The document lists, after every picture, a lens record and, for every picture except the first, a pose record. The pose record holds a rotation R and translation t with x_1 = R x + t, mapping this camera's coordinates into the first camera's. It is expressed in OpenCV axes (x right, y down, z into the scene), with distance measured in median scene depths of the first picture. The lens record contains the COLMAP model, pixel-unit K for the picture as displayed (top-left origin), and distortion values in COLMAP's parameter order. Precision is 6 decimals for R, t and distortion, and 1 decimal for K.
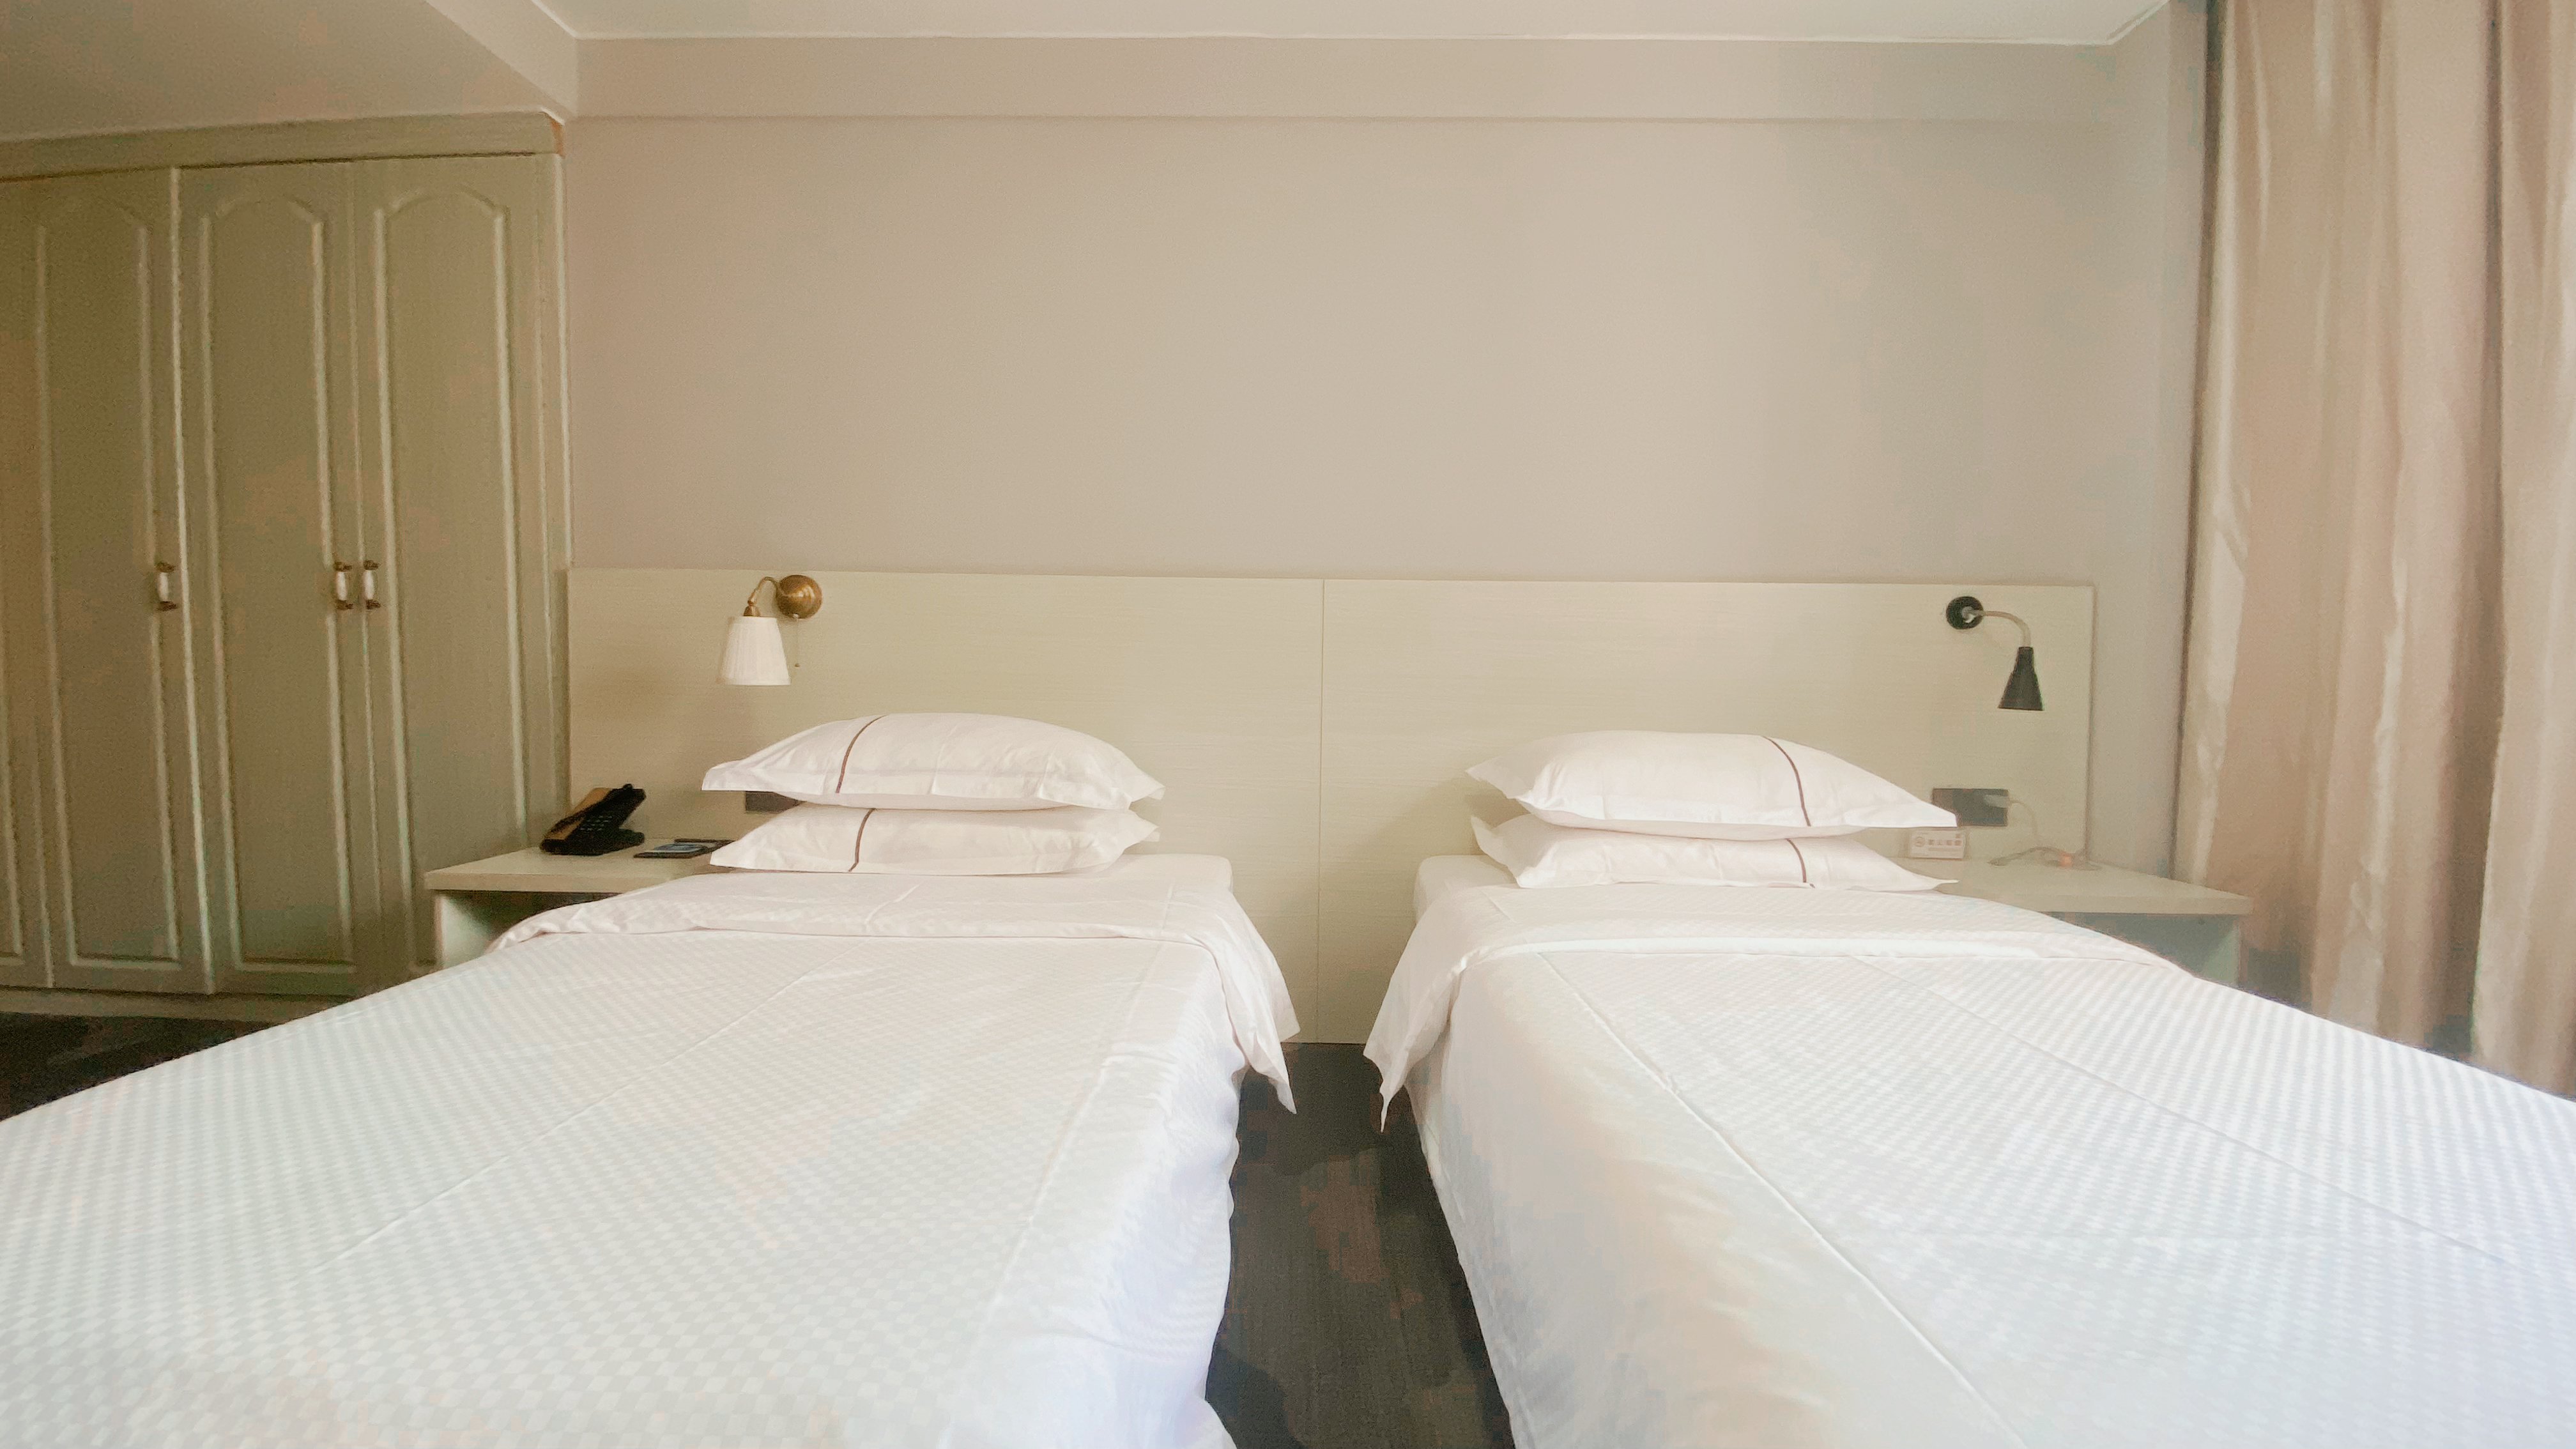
lens RADIAL K [[1061.6, 0, 1303.3], [0, 1061.6, 714.7], [0, 0, 1]] dist [-0.000779, -0.000030]
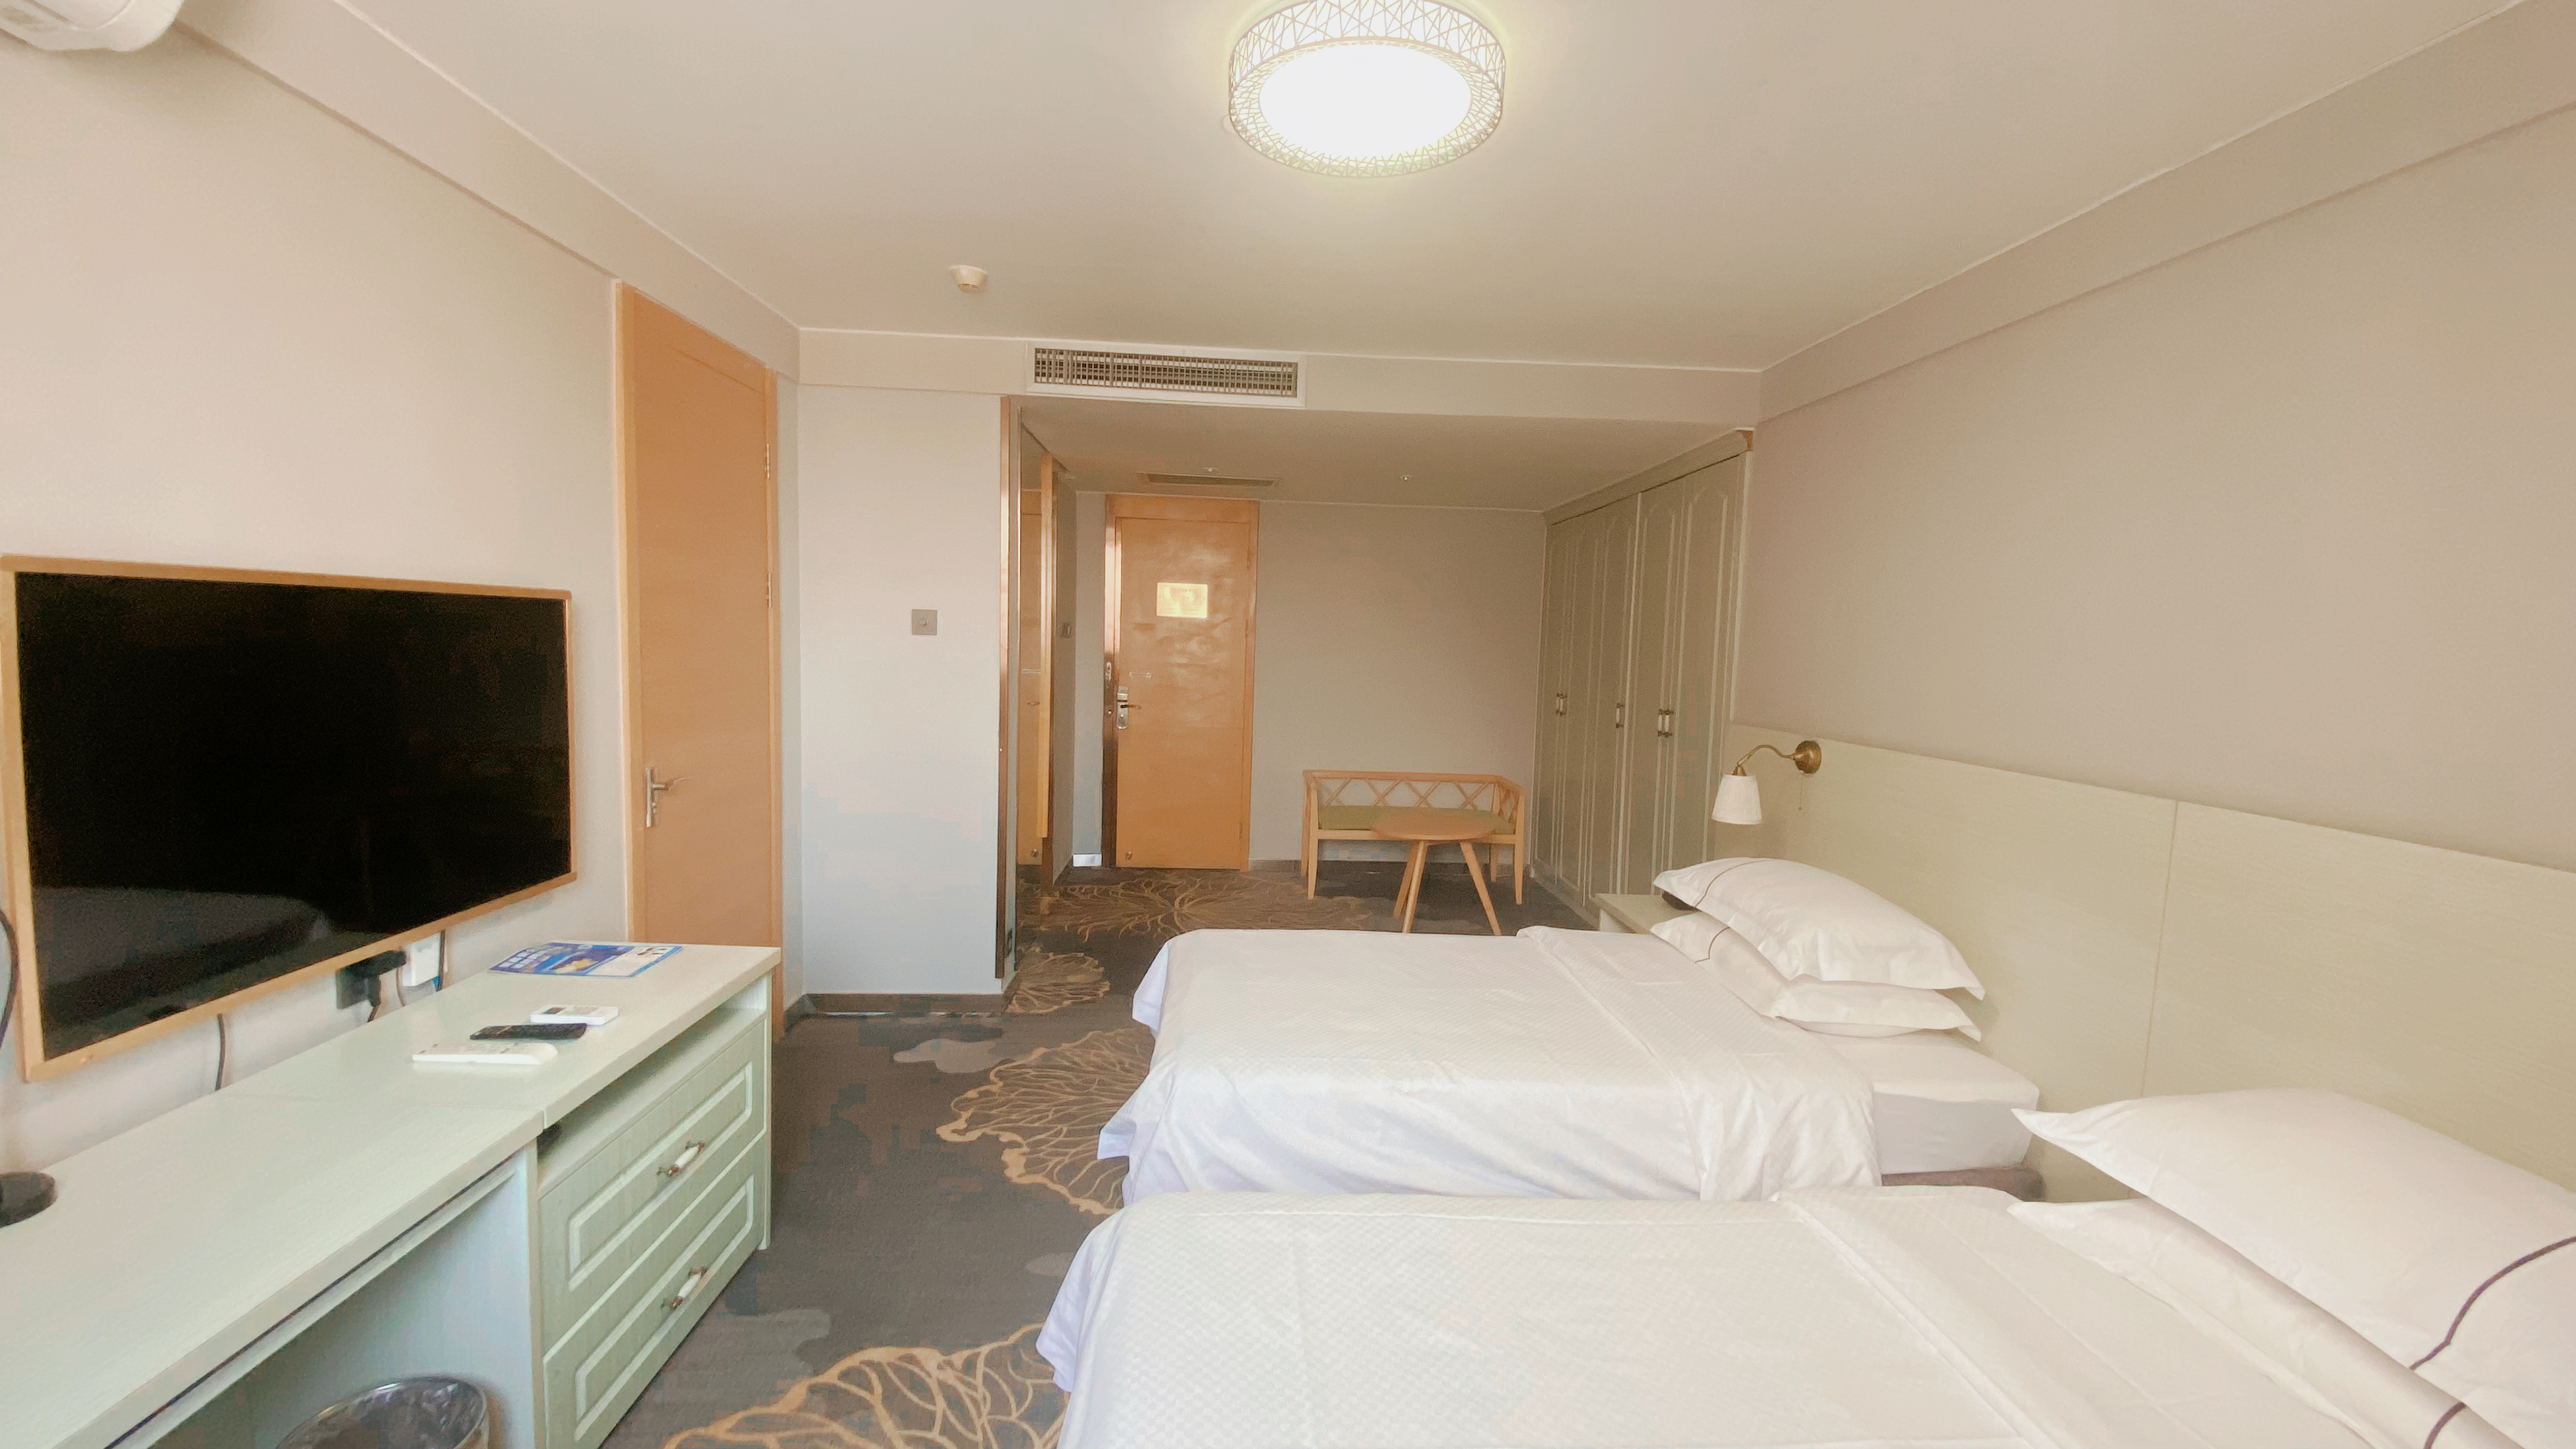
lens RADIAL K [[1061.6, 0, 1297.6], [0, 1061.6, 720.4], [0, 0, 1]] dist [-0.000779, -0.000030]
pose [[0.105202, 0.075192, -0.991604, 0.854113], [-0.074007, 0.994964, 0.067595, -0.220517], [0.991693, 0.066275, 0.110237, 0.236828]]
